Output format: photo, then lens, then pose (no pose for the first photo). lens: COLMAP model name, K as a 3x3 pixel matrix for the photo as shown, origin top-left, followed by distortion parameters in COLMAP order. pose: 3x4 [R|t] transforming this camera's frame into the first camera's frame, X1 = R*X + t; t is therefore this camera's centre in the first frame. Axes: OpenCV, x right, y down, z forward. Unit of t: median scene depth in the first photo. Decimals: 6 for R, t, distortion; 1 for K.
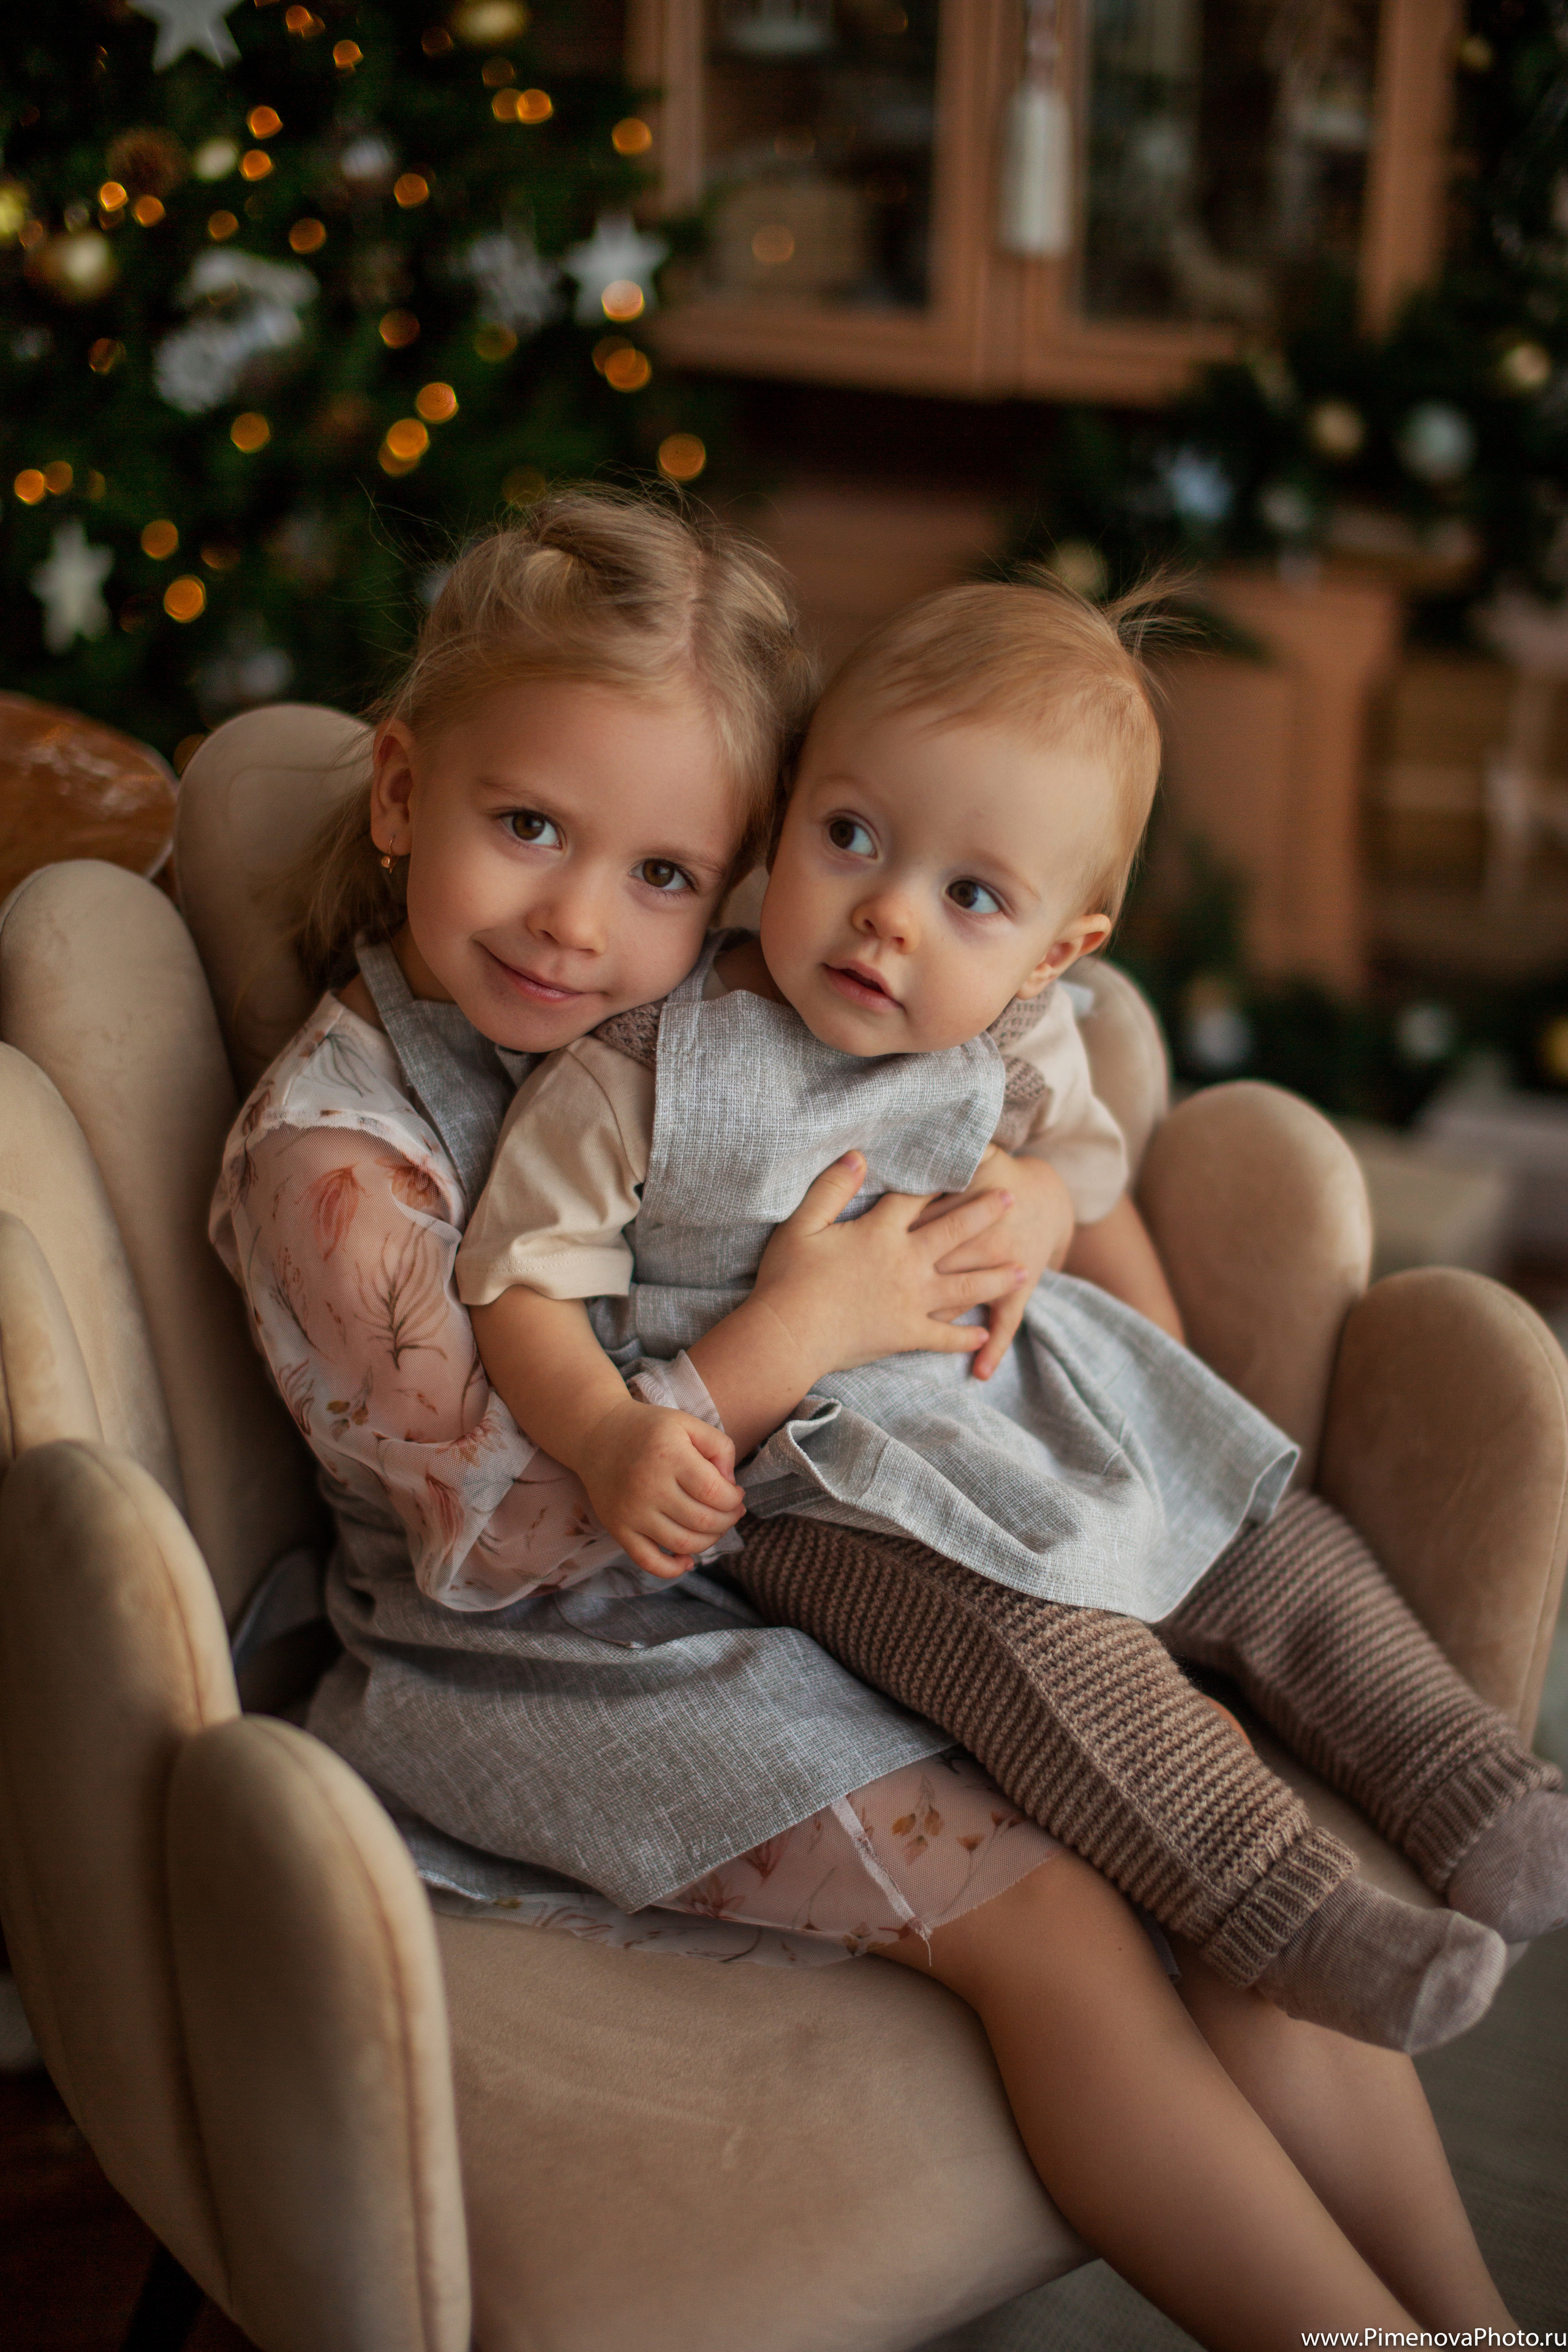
lens RADIAL K [[3314.8, 0, 784.0], [0, 3314.8, 1176.0], [0, 0, 1]] dist [-0.094095, 0.155114]
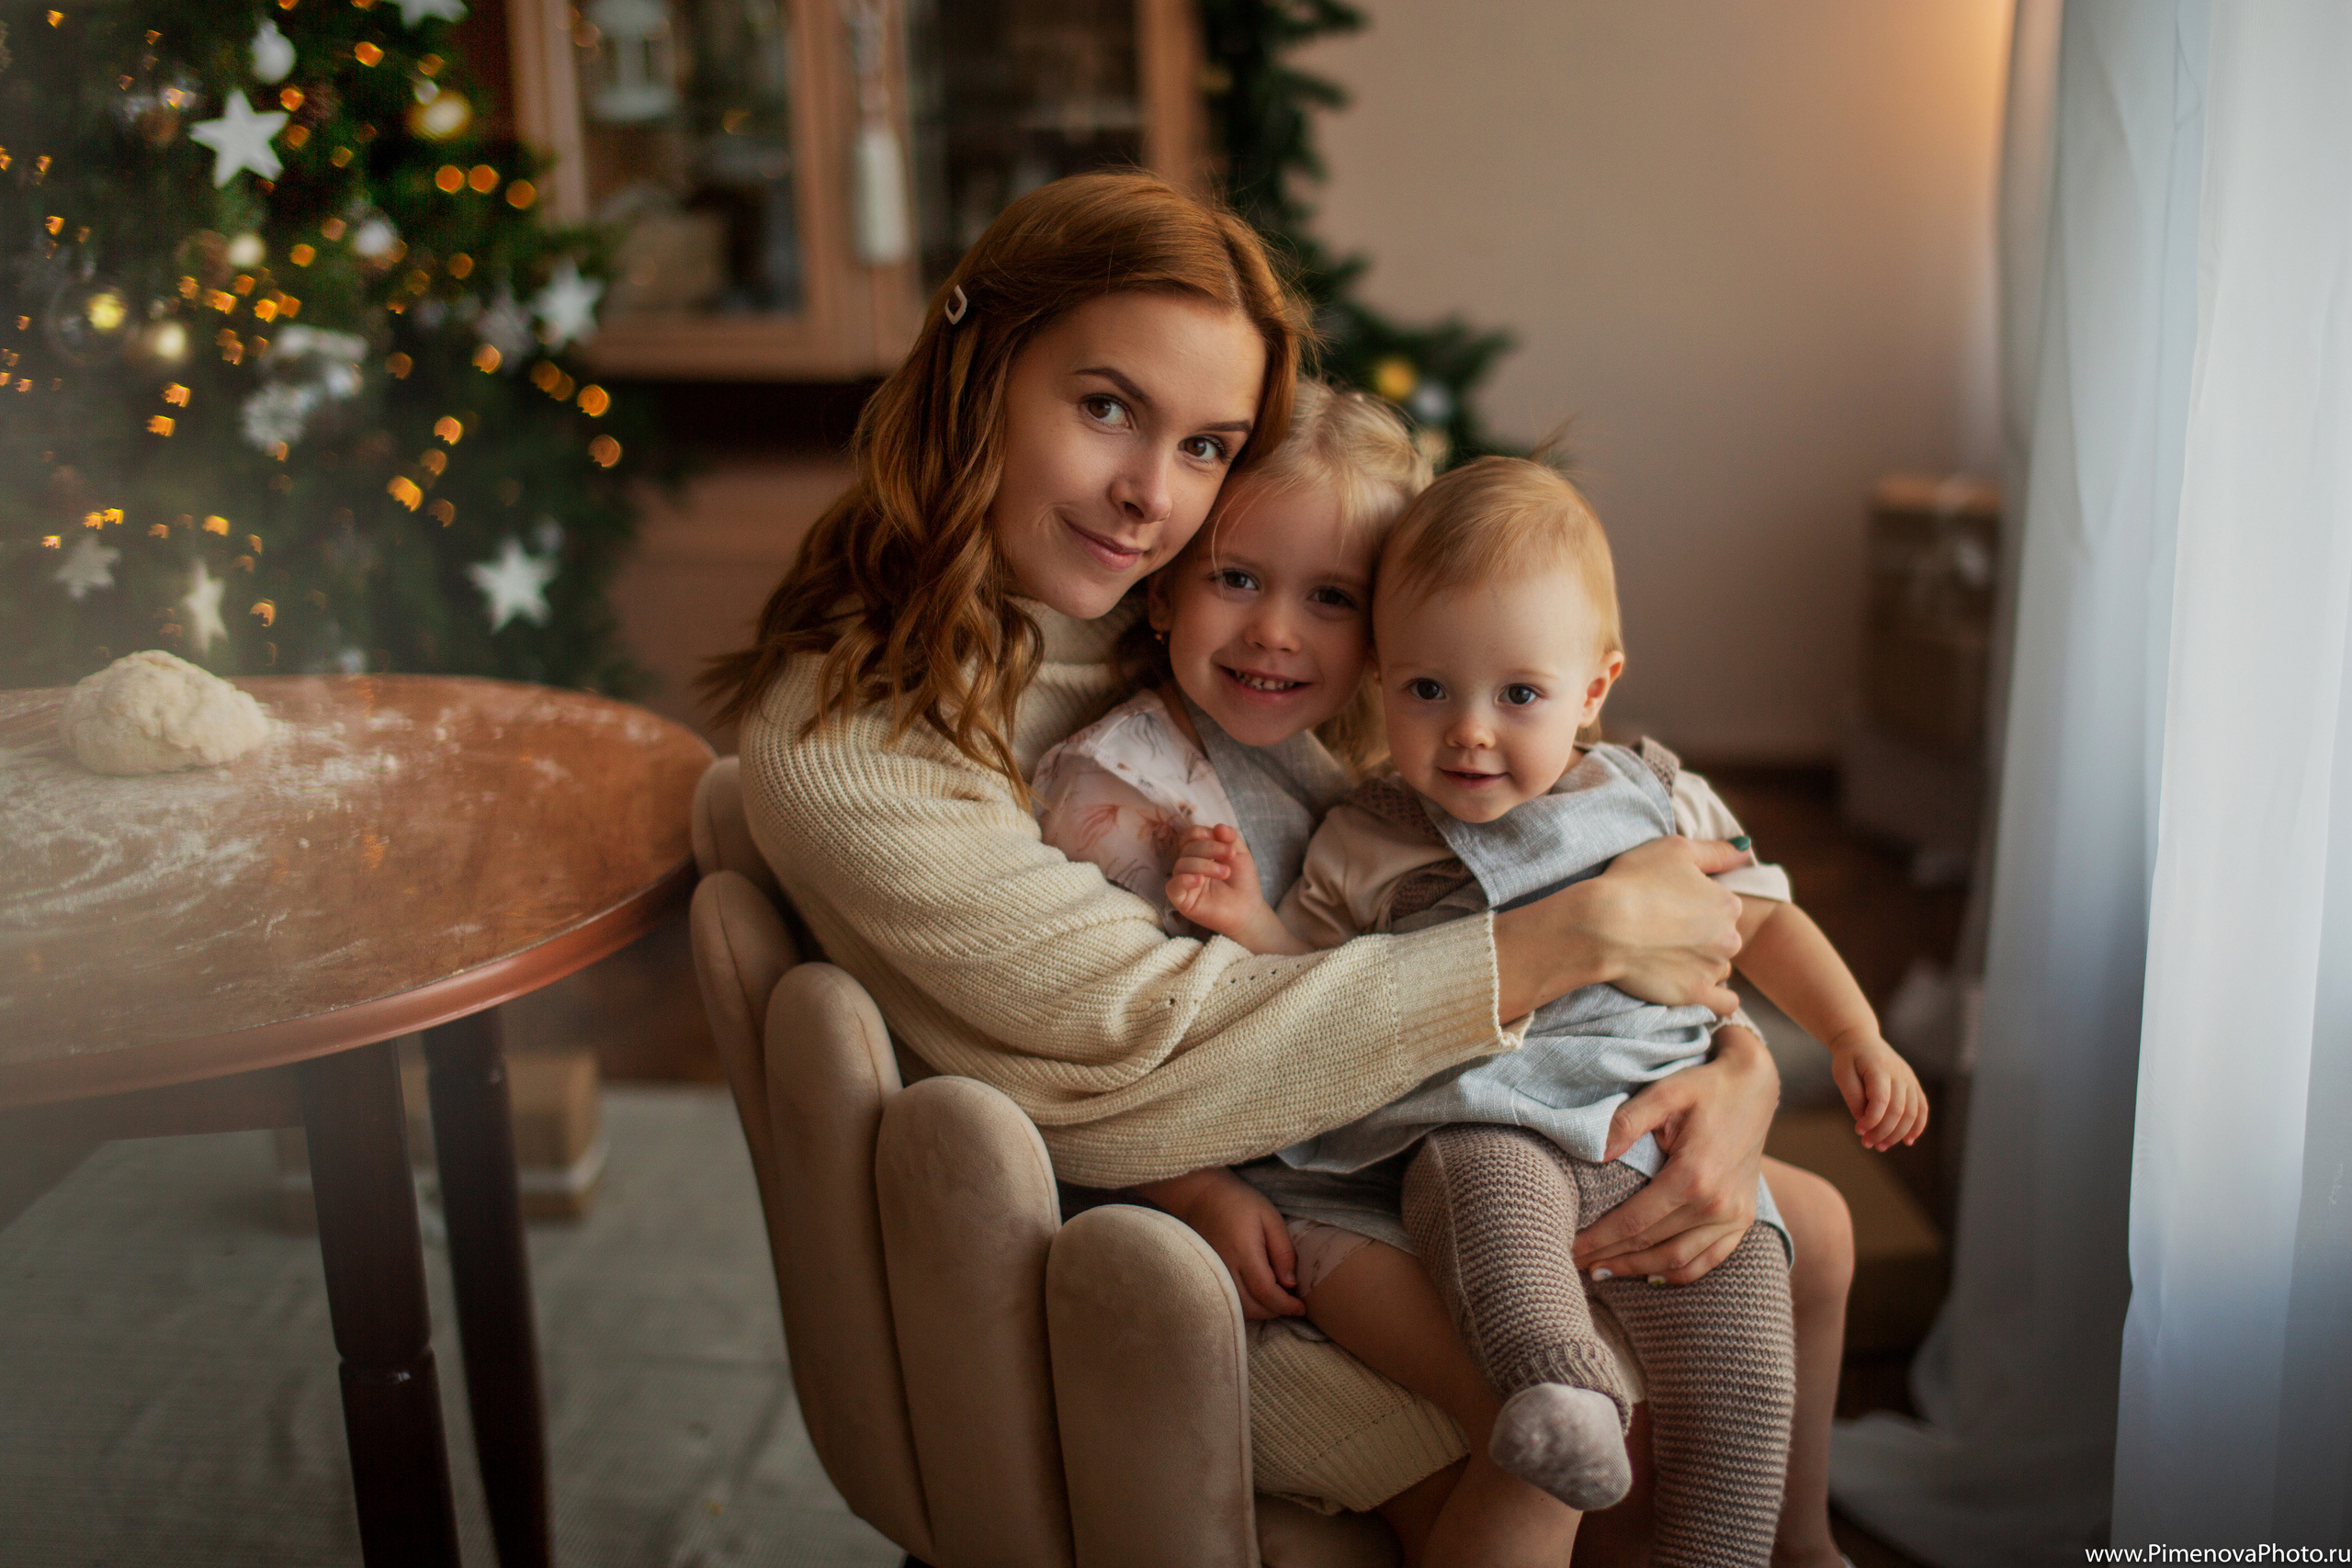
lens RADIAL K [[3314.5, 0, 1176.0], [0, 3314.5, 784.0], [0, 0, 1]] dist [-0.094095, 0.155114]
pose [[0.954749, -0.132420, 0.266306, -0.191315], [0.156881, 0.984939, -0.072682, 0.025953], [-0.252671, 0.111172, 0.961144, -0.225927]]
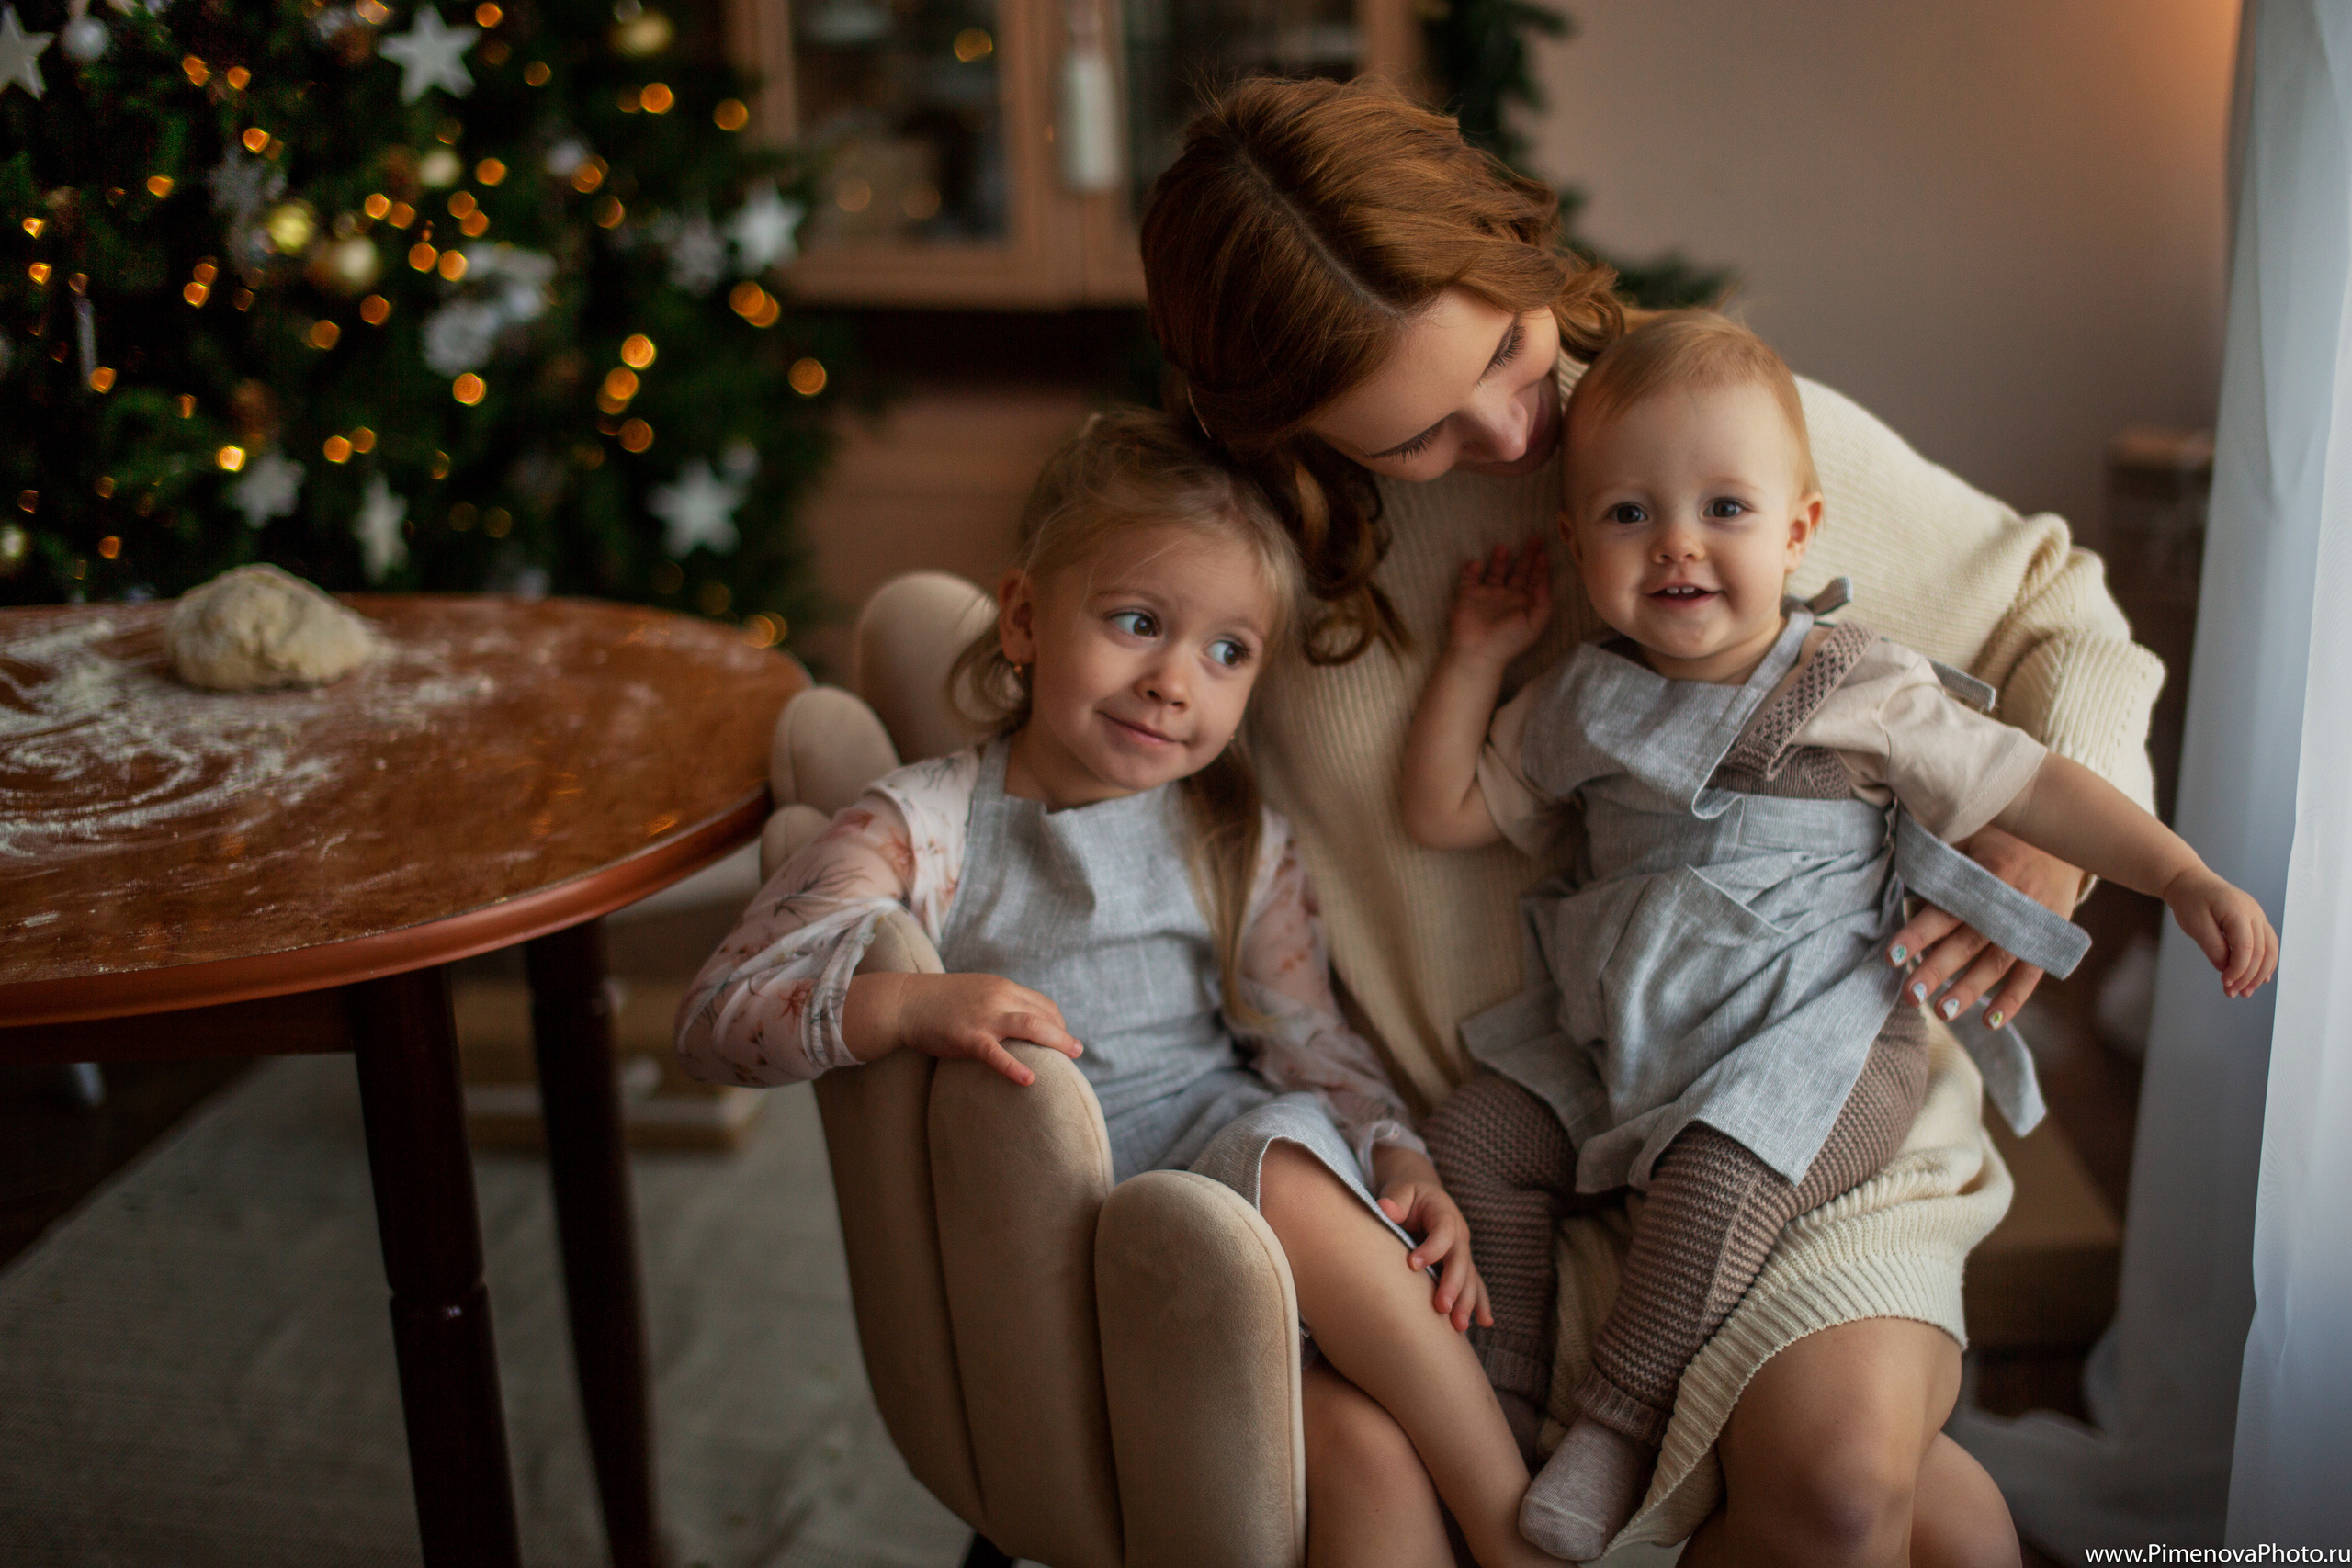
lens RADIAL K [[3314.5, 0, 1176.0], [0, 3314.5, 784.0], [0, 0, 1]] dist [-0.094095, 0.155114]
pose [[0.978909, -0.109304, 0.172597, -0.139331], [0.122858, 0.989961, -0.069878, 0.030928], [-0.163226, 0.089609, 0.982511, -0.205846]]
